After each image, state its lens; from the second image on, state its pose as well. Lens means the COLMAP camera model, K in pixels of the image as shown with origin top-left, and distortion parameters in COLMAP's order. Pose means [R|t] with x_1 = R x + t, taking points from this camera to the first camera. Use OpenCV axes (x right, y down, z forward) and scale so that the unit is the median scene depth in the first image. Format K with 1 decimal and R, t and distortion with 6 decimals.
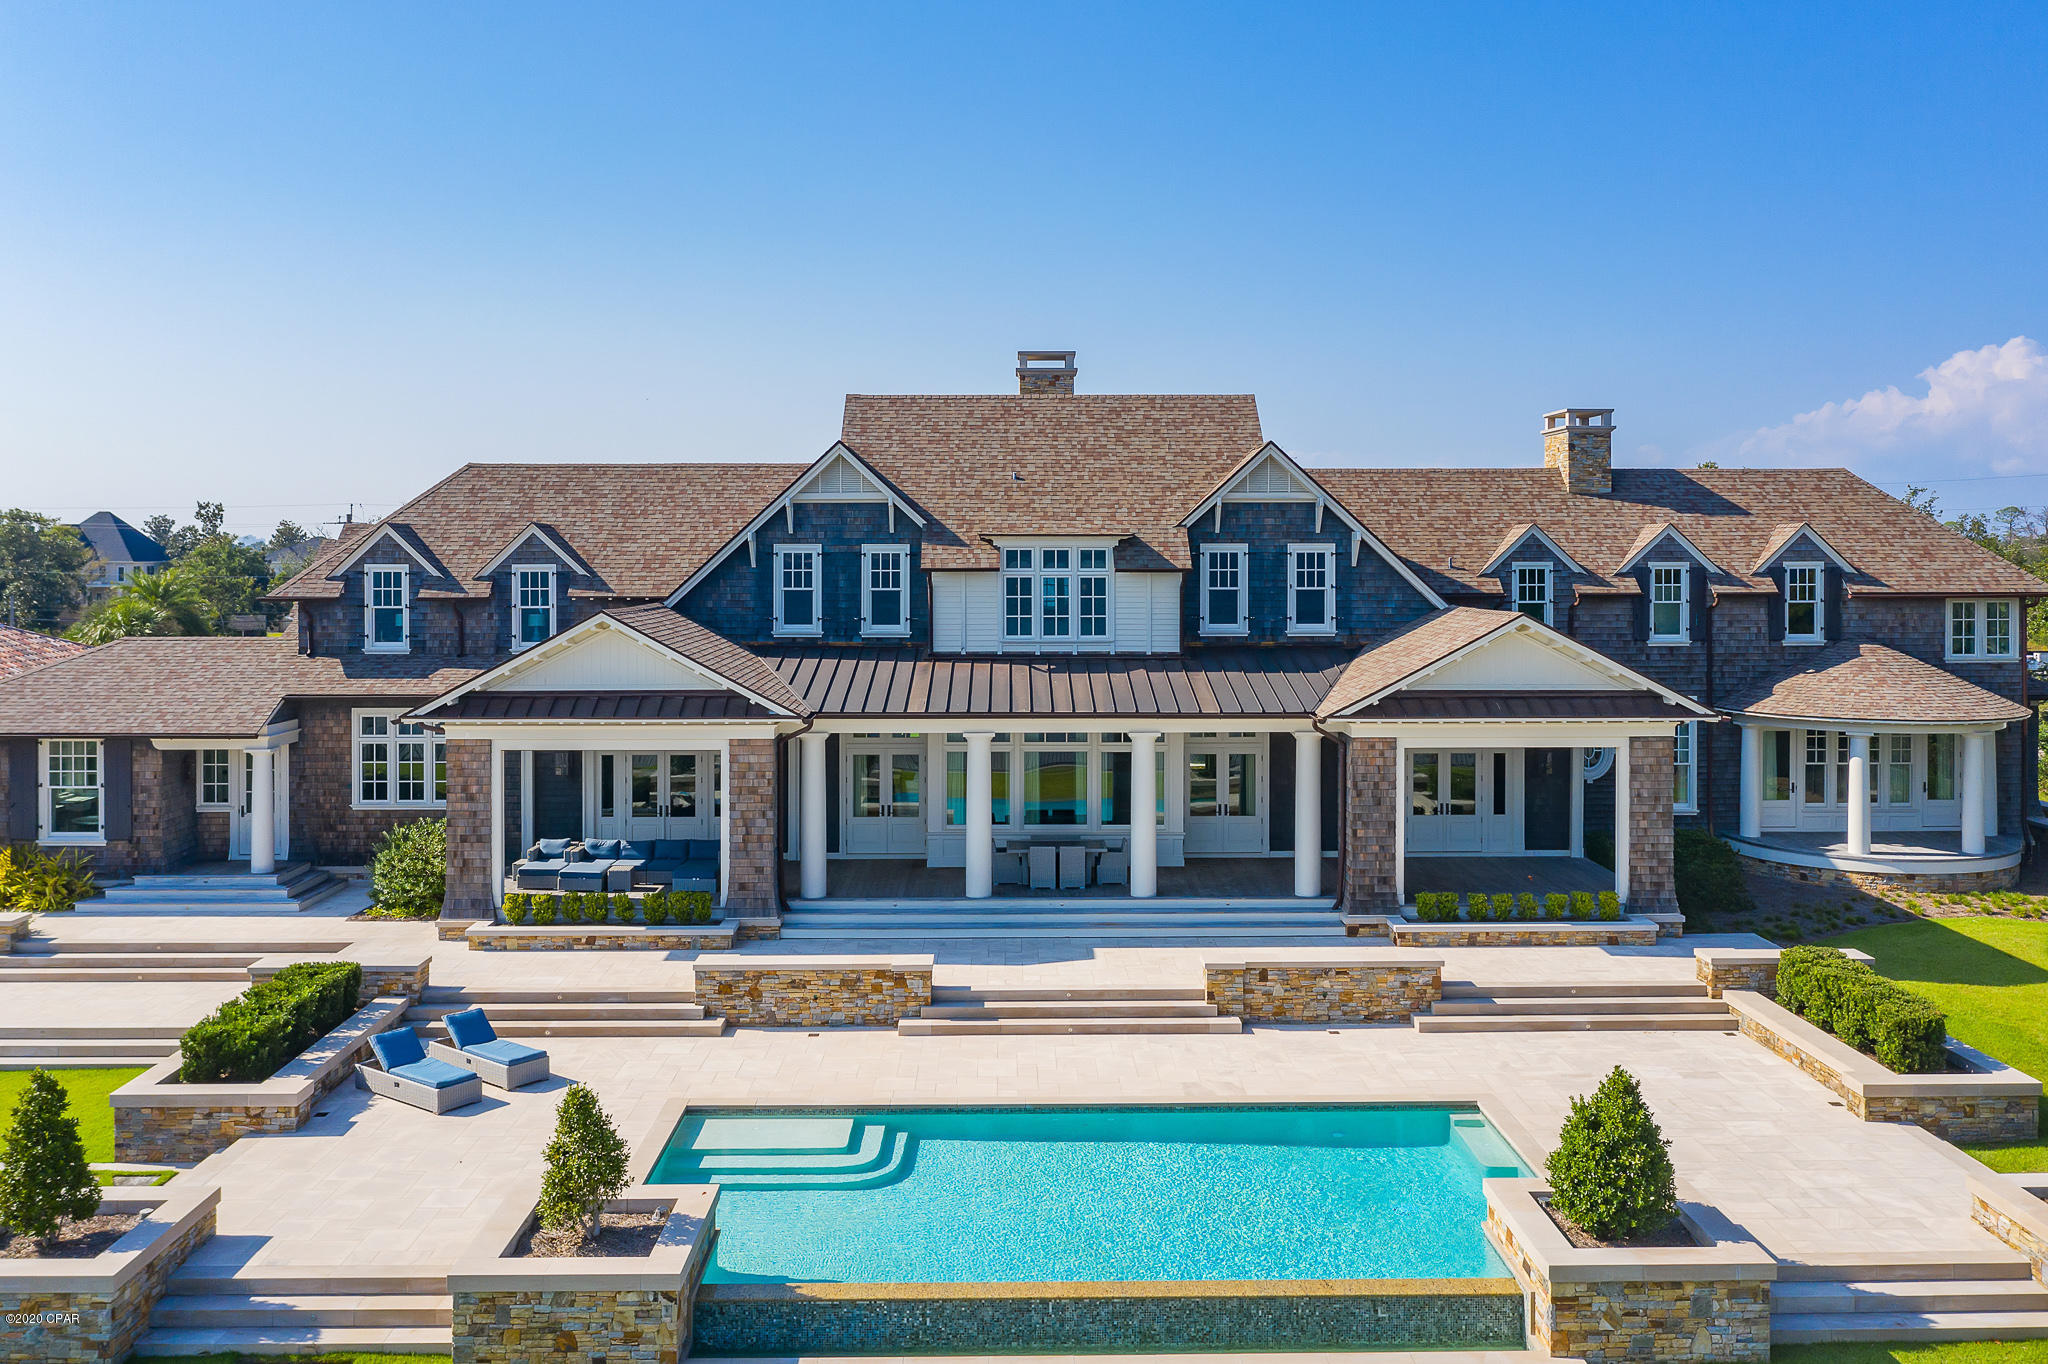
lens RADIAL K [[1651.9, 0, 1030.6], [0, 1651.9, 567.2], [0, 0, 1]] dist [-0.003906, 0.001652]
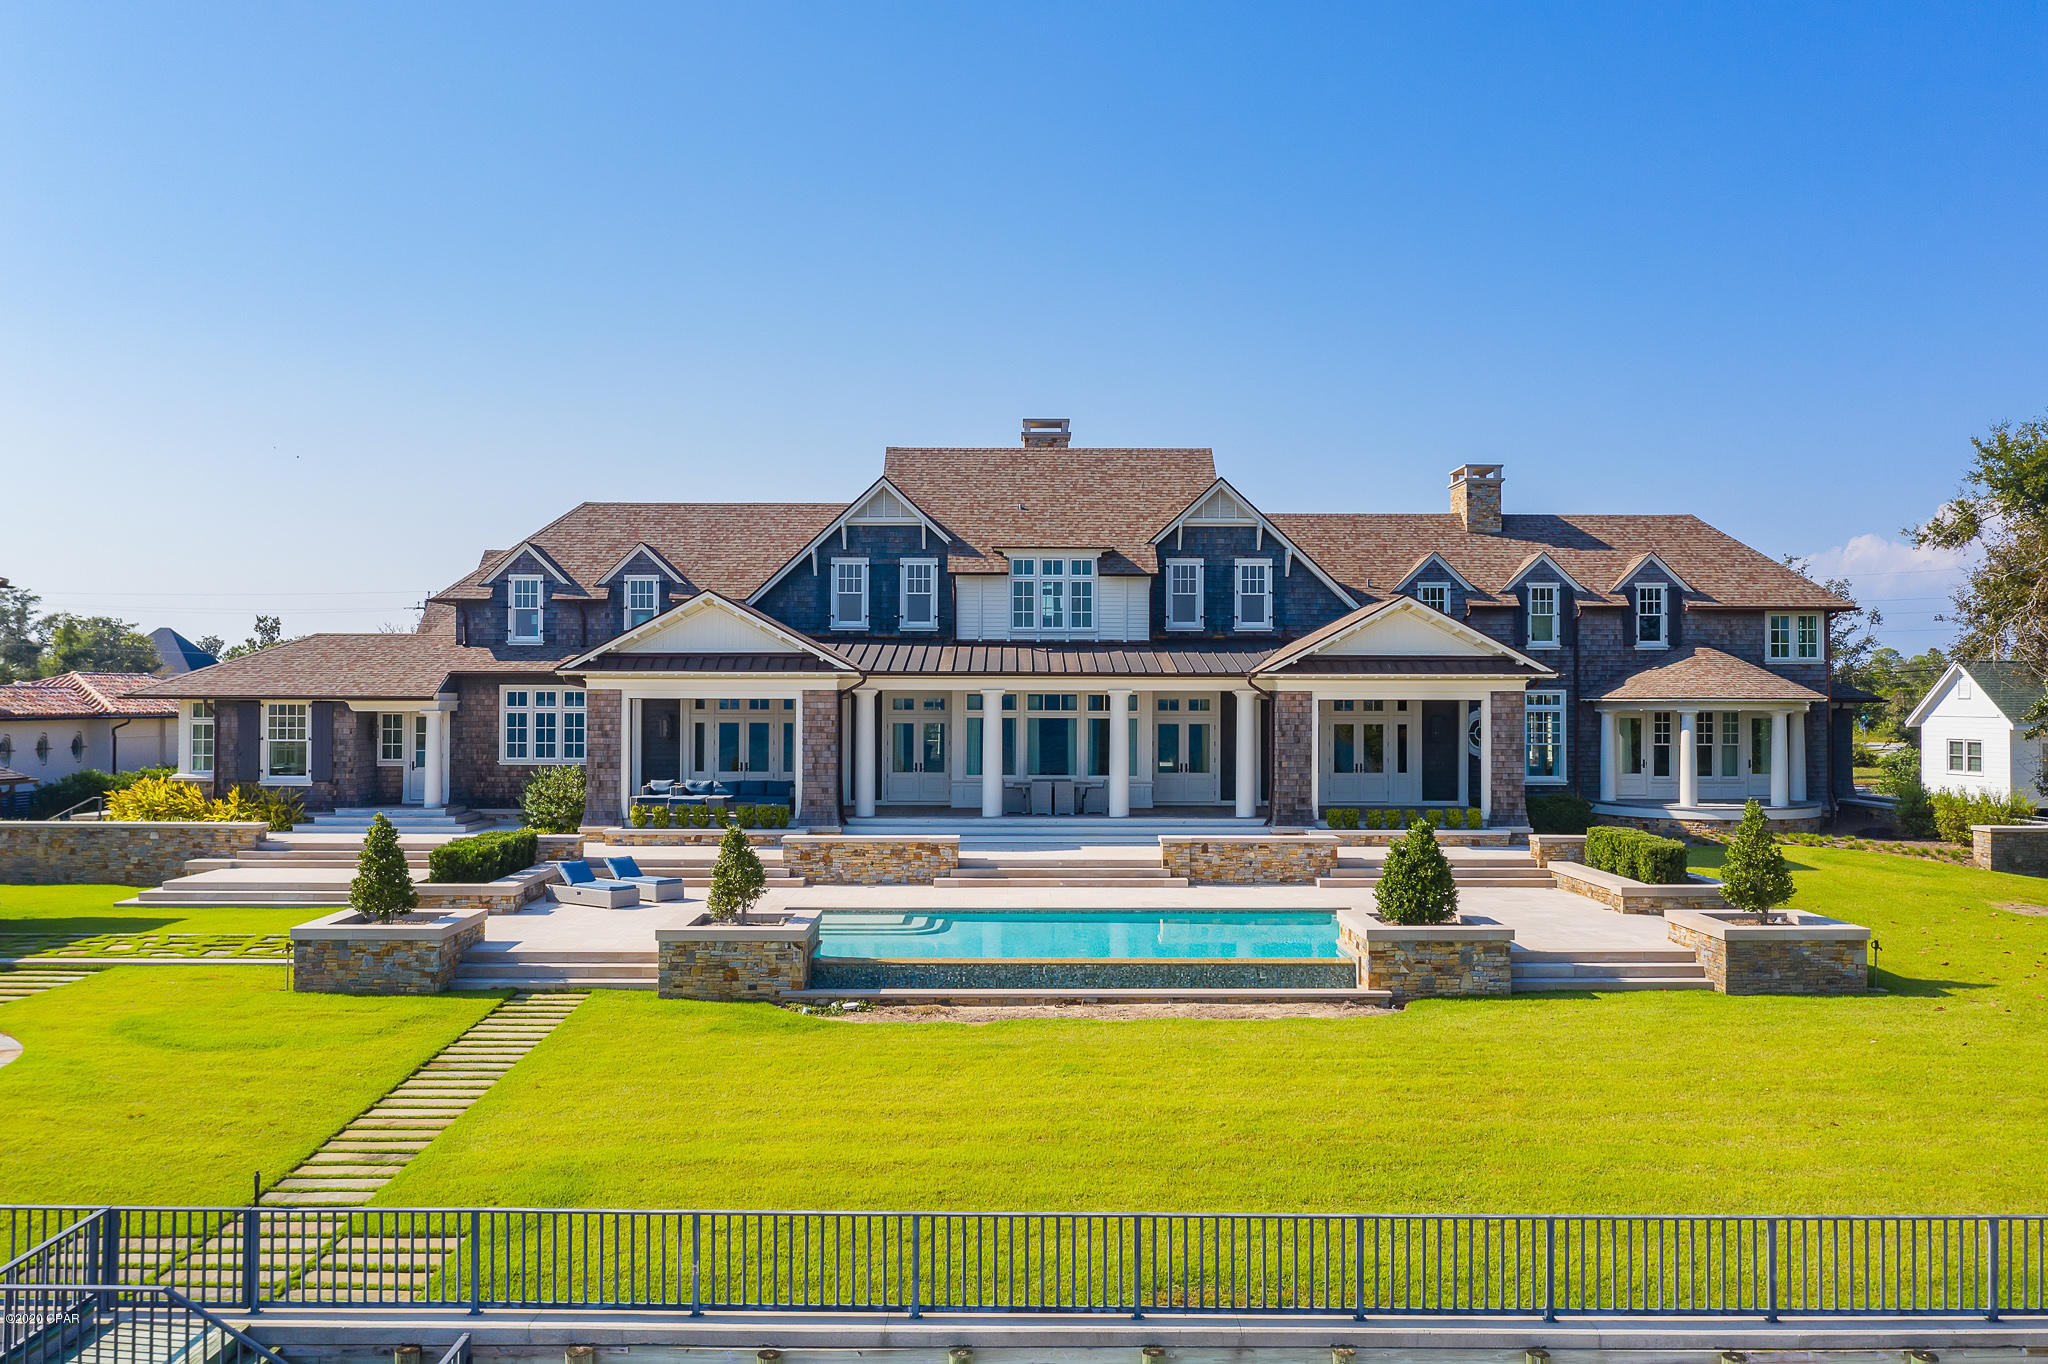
lens RADIAL K [[1613.6, 0, 1028.4], [0, 1613.6, 671.6], [0, 0, 1]] dist [-0.006430, 0.008561]
pose [[0.999991, 0.002697, -0.003166, 0.000717], [-0.002768, 0.999744, -0.022470, 0.105296], [0.003104, 0.022479, 0.999742, -0.251142]]
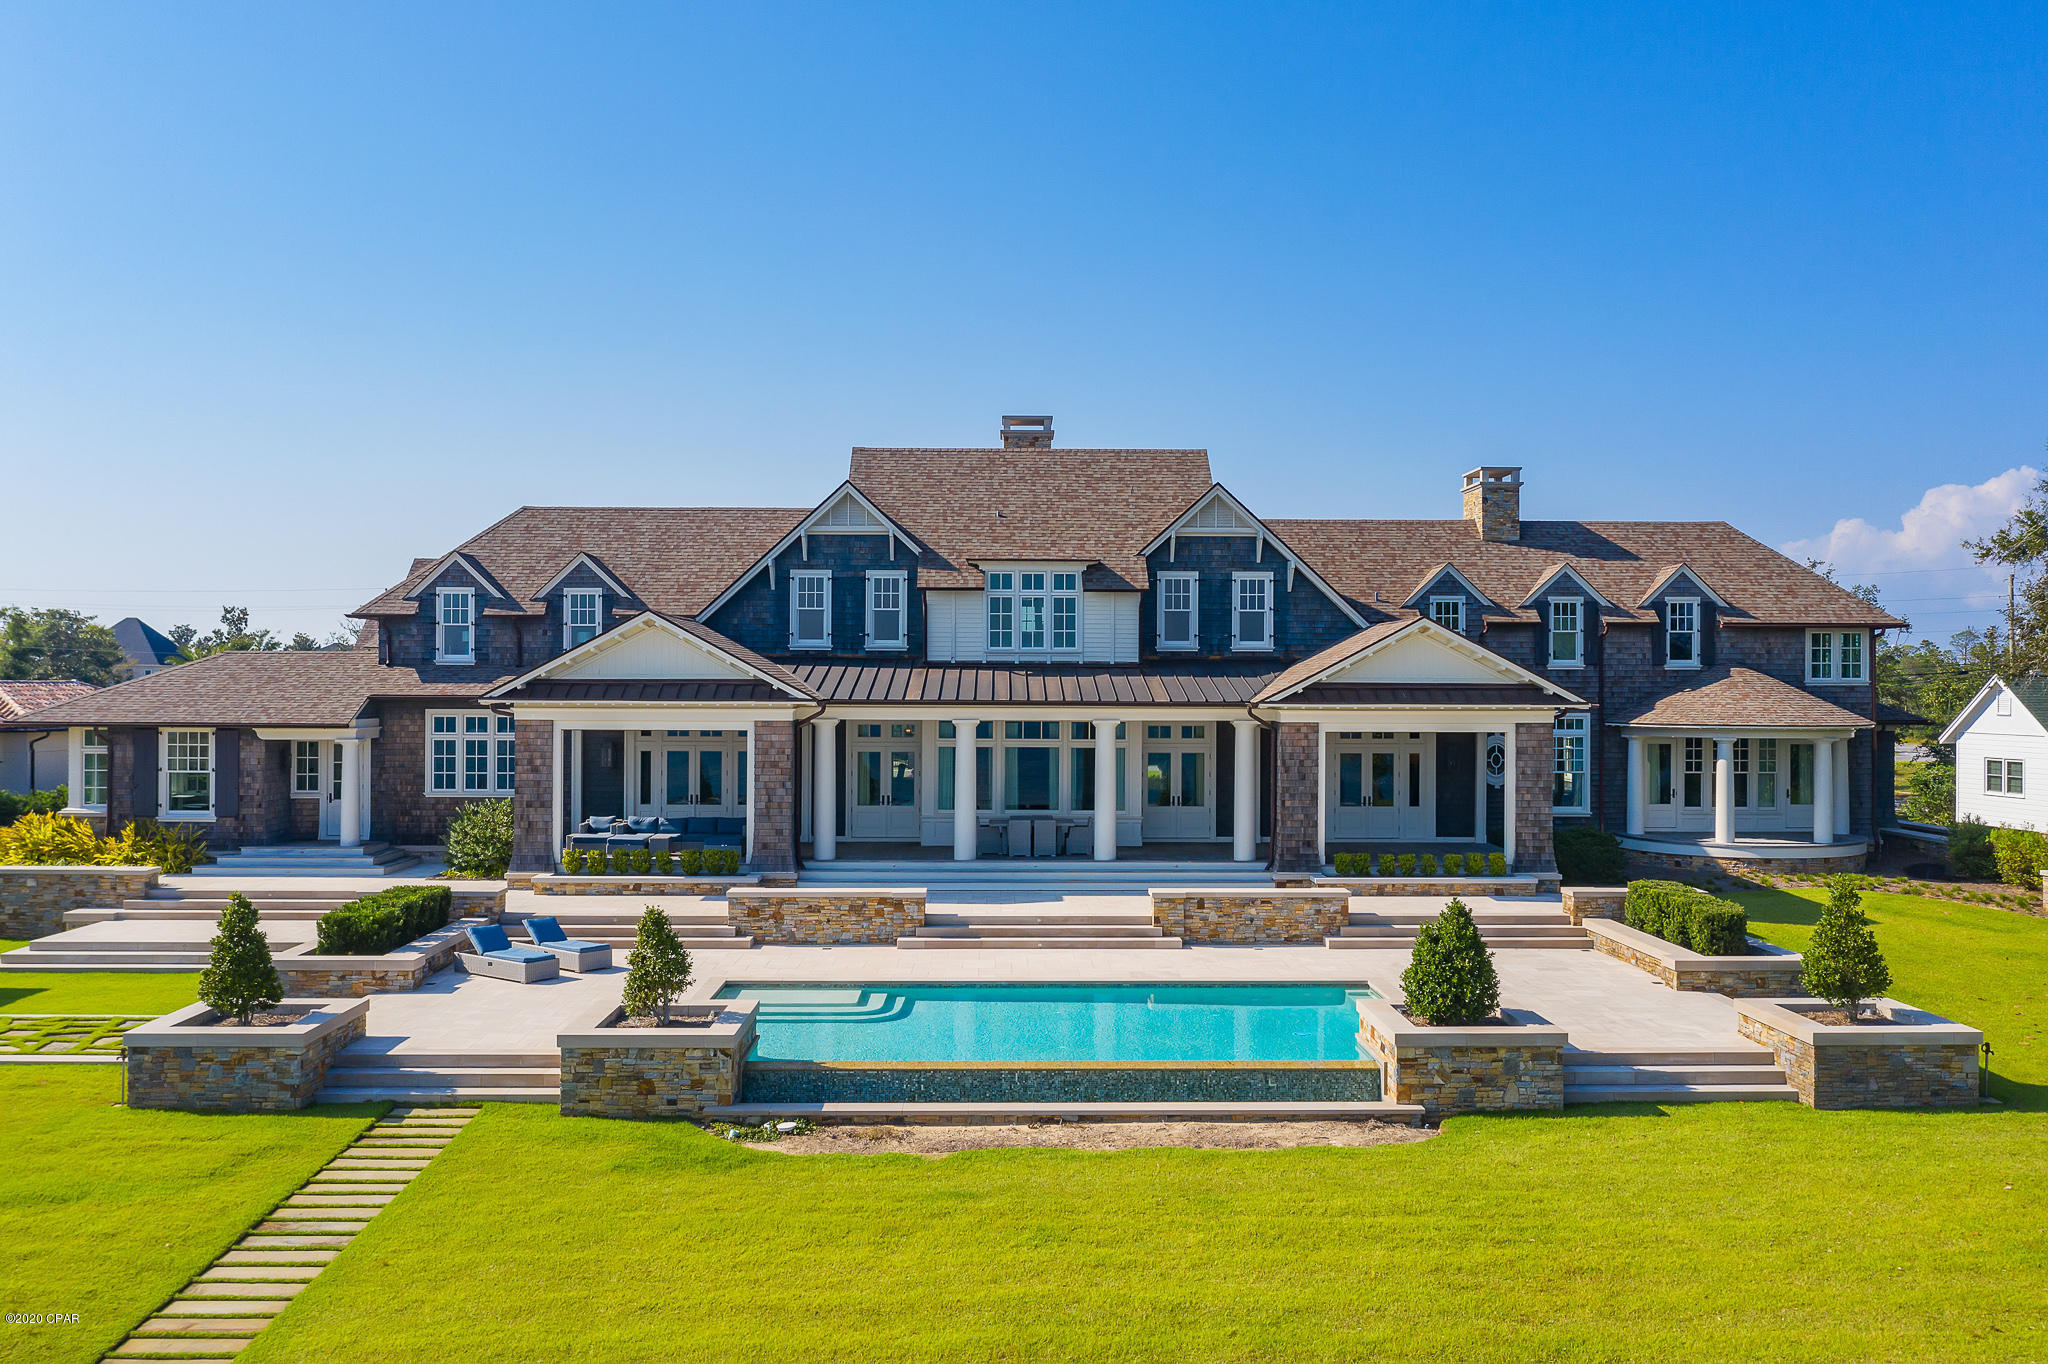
lens RADIAL K [[1613.6, 0, 1028.4], [0, 1613.6, 671.6], [0, 0, 1]] dist [-0.006430, 0.008561]
pose [[0.999979, 0.004351, 0.004748, 0.007109], [-0.004289, 0.999906, -0.013044, 0.074307], [-0.004805, 0.013023, 0.999904, -0.139881]]
